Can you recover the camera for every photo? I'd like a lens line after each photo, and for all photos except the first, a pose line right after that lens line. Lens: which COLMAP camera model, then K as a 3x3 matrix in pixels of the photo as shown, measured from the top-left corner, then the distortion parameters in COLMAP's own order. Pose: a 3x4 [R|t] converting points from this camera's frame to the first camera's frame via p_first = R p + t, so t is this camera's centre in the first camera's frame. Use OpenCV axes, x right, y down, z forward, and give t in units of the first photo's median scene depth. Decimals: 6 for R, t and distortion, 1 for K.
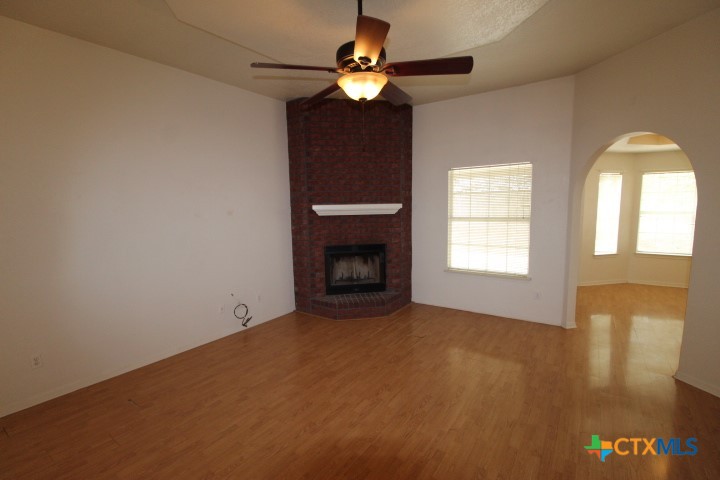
lens RADIAL K [[335.6, 0, 359.3], [0, 335.6, 239.8], [0, 0, 1]] dist [-0.002623, -0.006697]
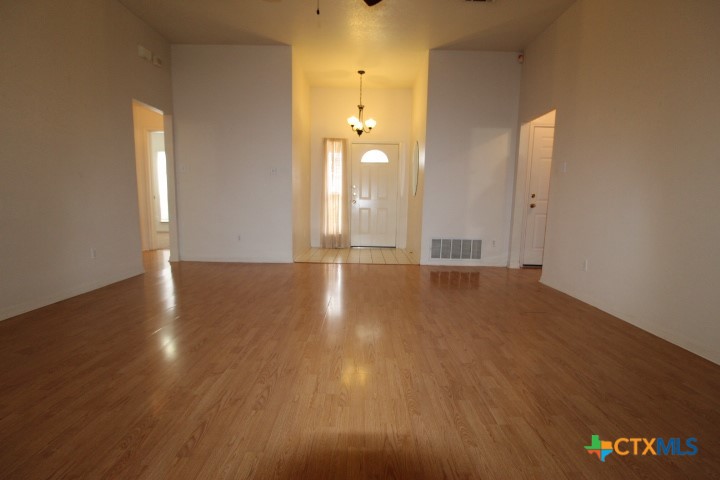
lens RADIAL K [[335.6, 0, 361.5], [0, 335.6, 243.3], [0, 0, 1]] dist [-0.002623, -0.006697]
pose [[-0.819378, 0.078438, -0.567863, 0.223214], [-0.063641, 0.972025, 0.226093, 0.043823], [0.569711, 0.221395, -0.791463, 0.908247]]
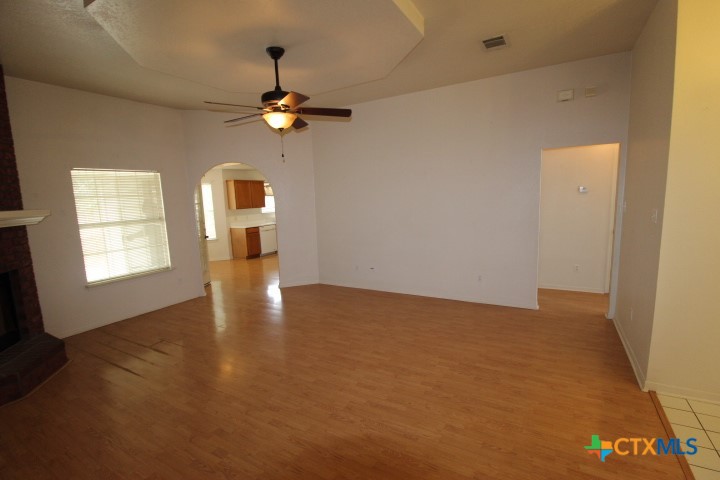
lens RADIAL K [[335.6, 0, 361.8], [0, 335.6, 241.8], [0, 0, 1]] dist [-0.002623, -0.006697]
pose [[-0.087574, -0.114398, 0.989568, -0.717167], [0.148757, 0.980744, 0.126543, -0.028172], [-0.984988, 0.158287, -0.068870, 0.394265]]
